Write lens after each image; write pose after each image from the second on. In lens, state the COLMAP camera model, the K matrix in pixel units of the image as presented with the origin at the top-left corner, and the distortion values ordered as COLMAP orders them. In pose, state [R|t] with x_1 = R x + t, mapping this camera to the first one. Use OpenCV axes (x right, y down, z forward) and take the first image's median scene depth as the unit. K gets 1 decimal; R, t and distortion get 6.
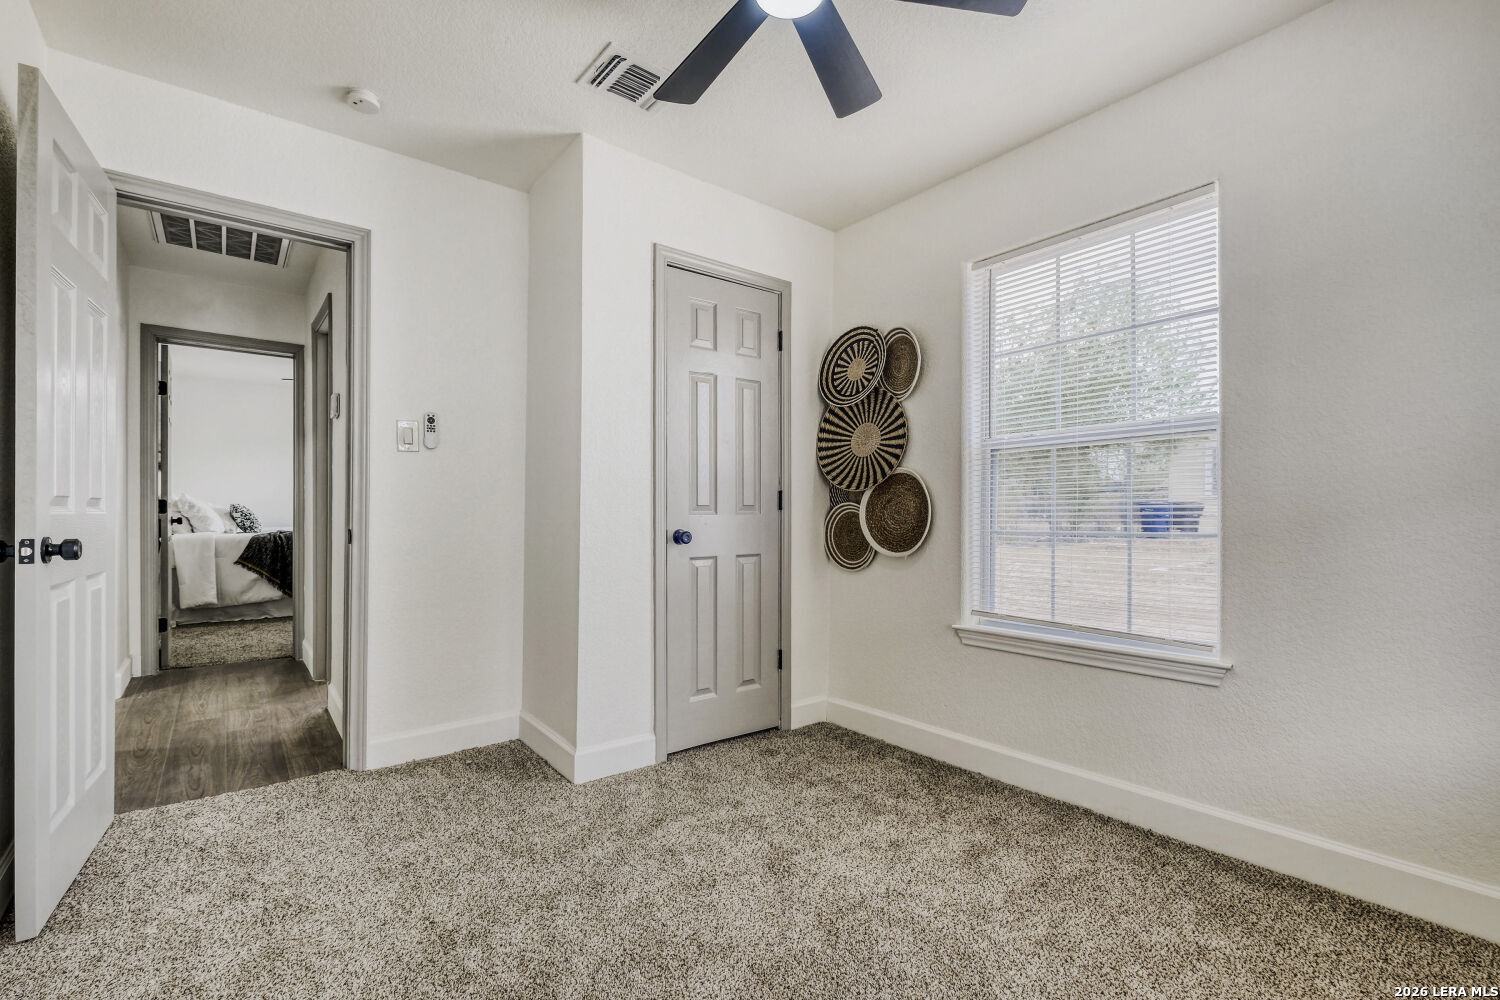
lens RADIAL K [[674.4, 0, 746.1], [0, 674.4, 504.4], [0, 0, 1]] dist [0.010462, 0.001018]
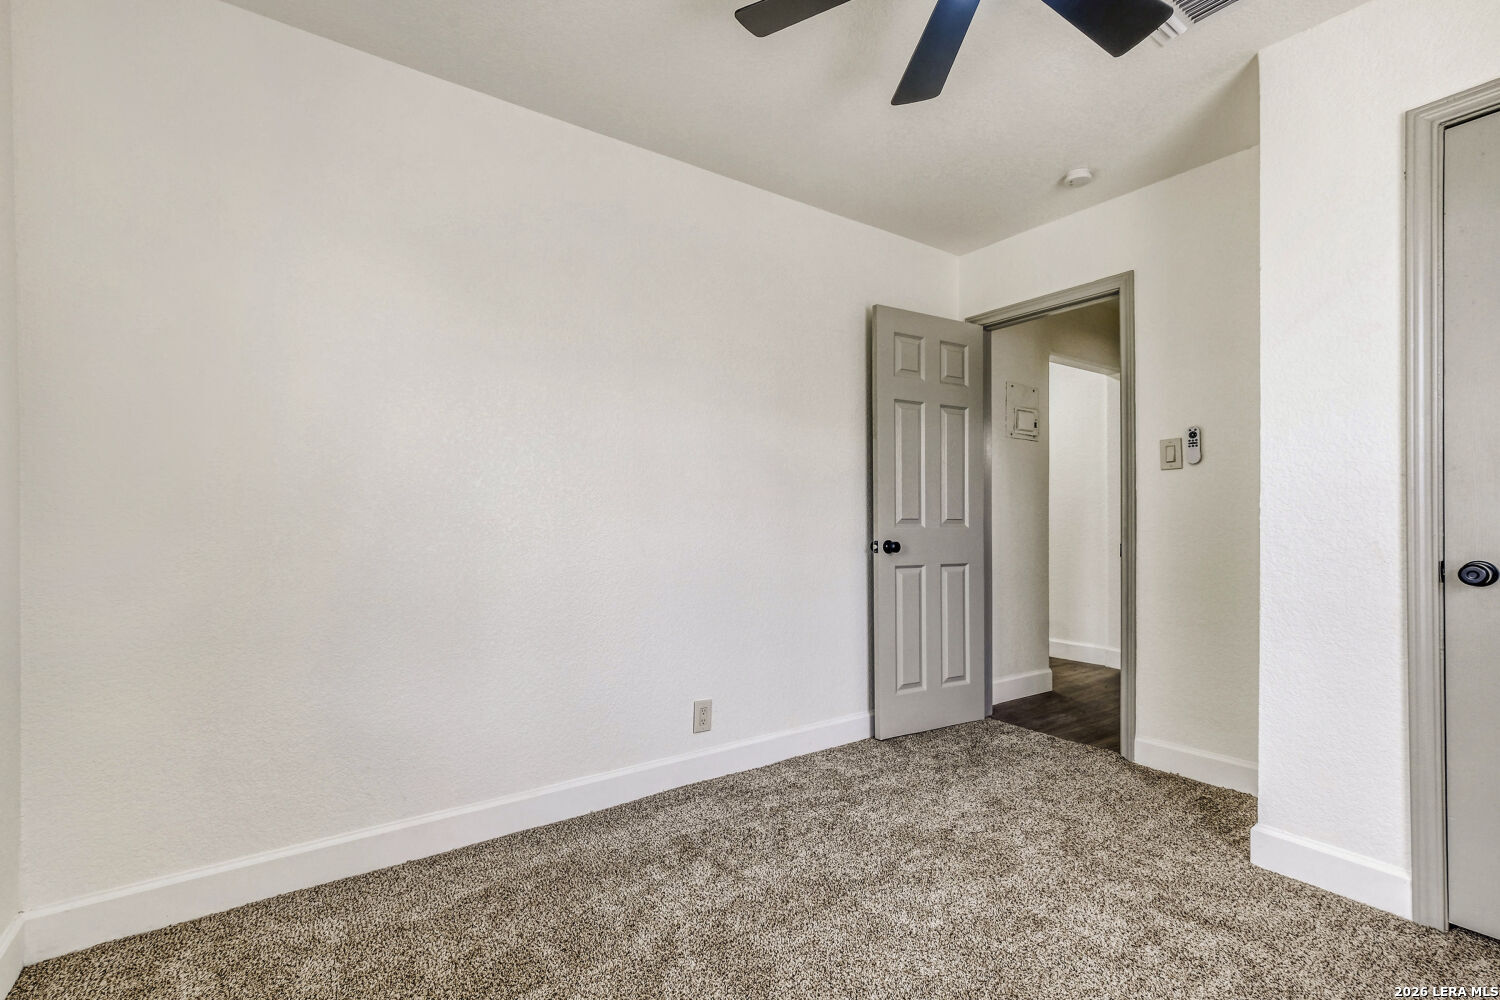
lens RADIAL K [[674.4, 0, 722.0], [0, 674.4, 531.9], [0, 0, 1]] dist [0.010462, 0.001018]
pose [[-0.048981, 0.009383, -0.998756, 0.601275], [0.002591, 0.999954, 0.009267, 0.005447], [0.998796, -0.002134, -0.049003, 0.408952]]
